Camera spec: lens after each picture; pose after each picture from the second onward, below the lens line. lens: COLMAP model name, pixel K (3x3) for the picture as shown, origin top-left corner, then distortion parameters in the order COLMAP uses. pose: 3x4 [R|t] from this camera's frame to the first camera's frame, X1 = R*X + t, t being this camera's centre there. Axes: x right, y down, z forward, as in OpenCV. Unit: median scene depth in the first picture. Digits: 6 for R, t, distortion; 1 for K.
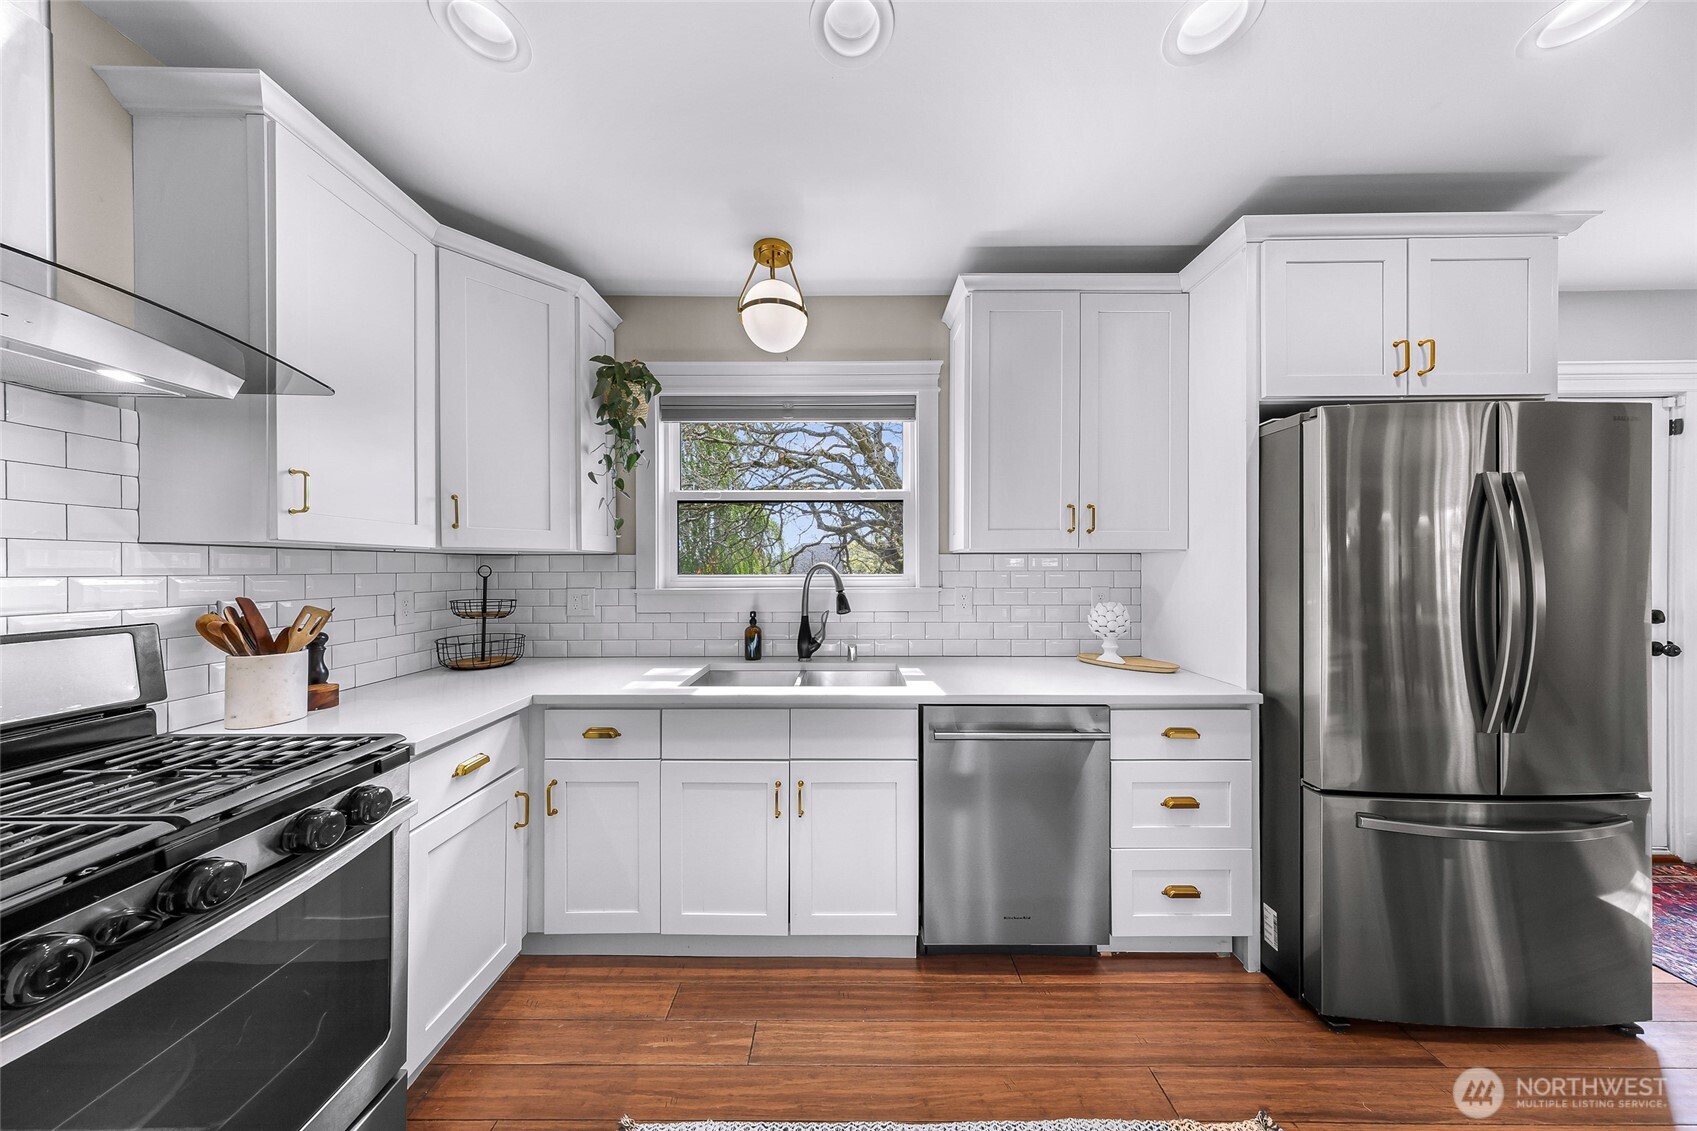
lens RADIAL K [[496.6, 0, 856.4], [0, 496.6, 564.9], [0, 0, 1]] dist [0.004851, -0.000190]
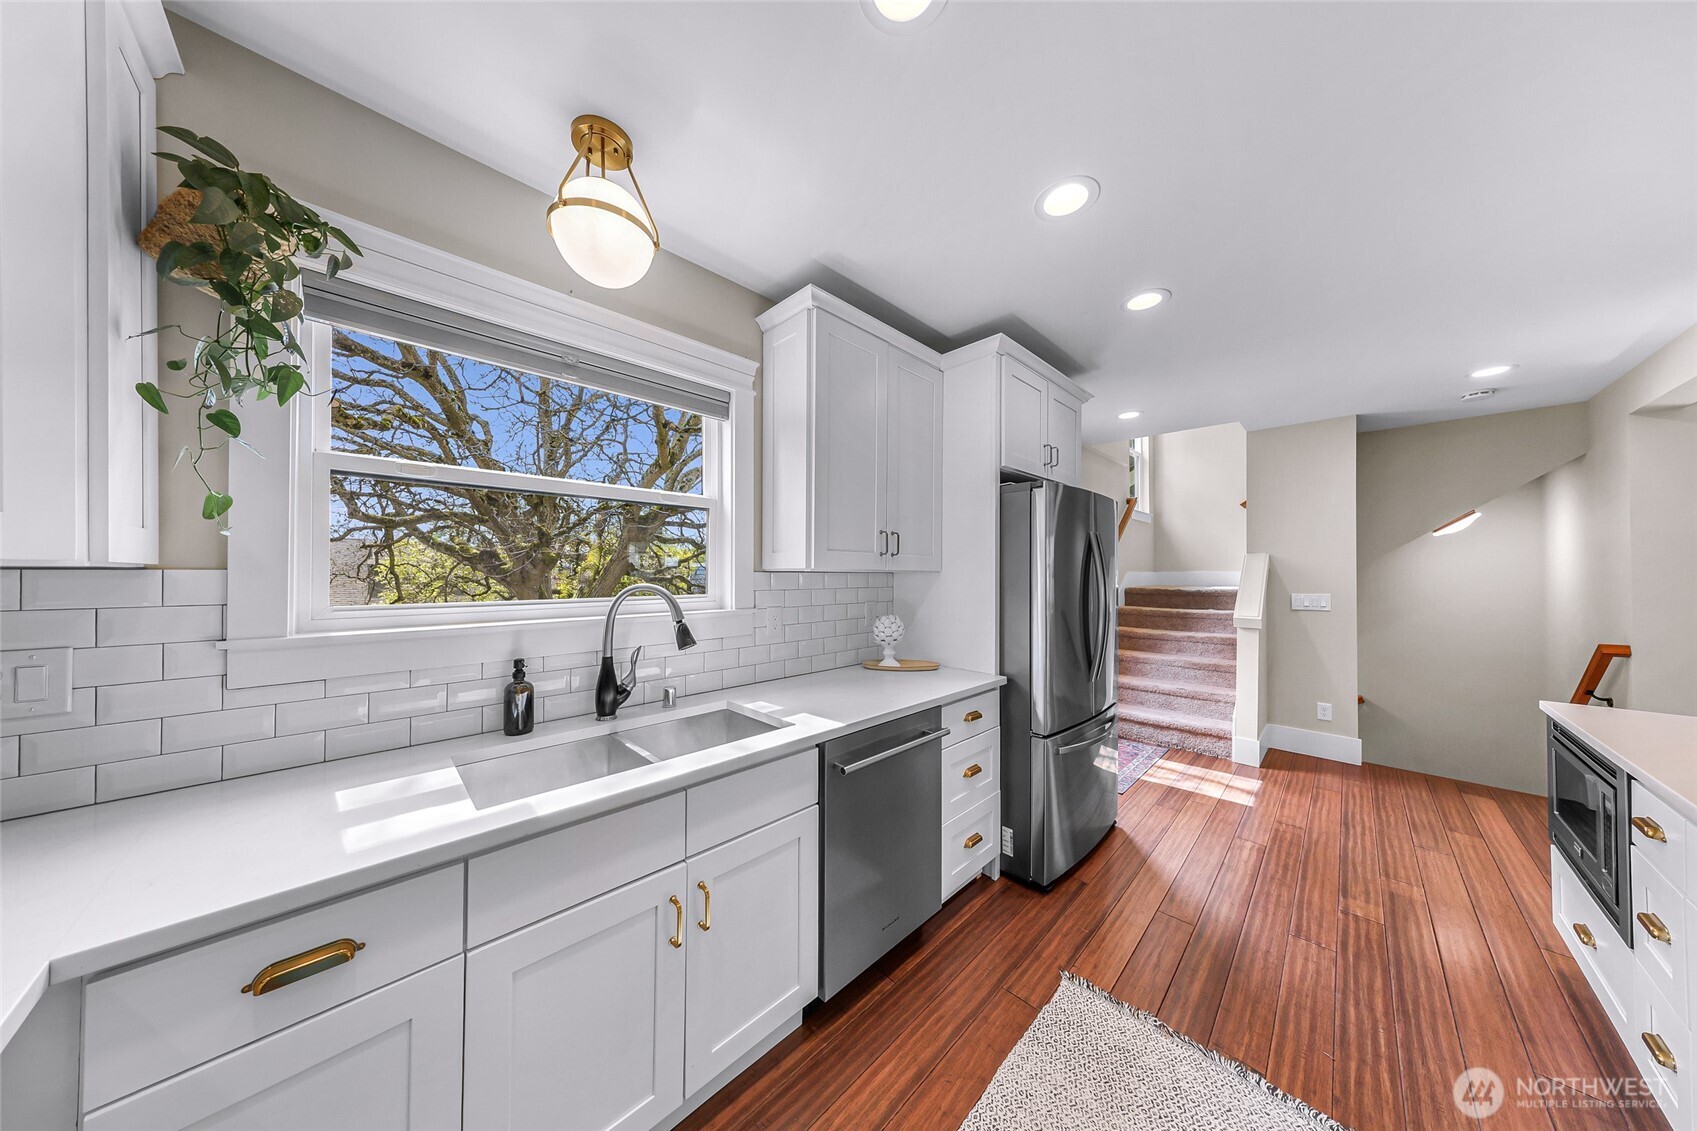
lens RADIAL K [[496.6, 0, 835.7], [0, 496.6, 567.4], [0, 0, 1]] dist [0.004851, -0.000190]
pose [[0.715087, 0.011711, 0.698937, -0.406867], [-0.008317, 0.999931, -0.008246, -0.026820], [-0.698986, 0.000083, 0.715135, 0.265708]]
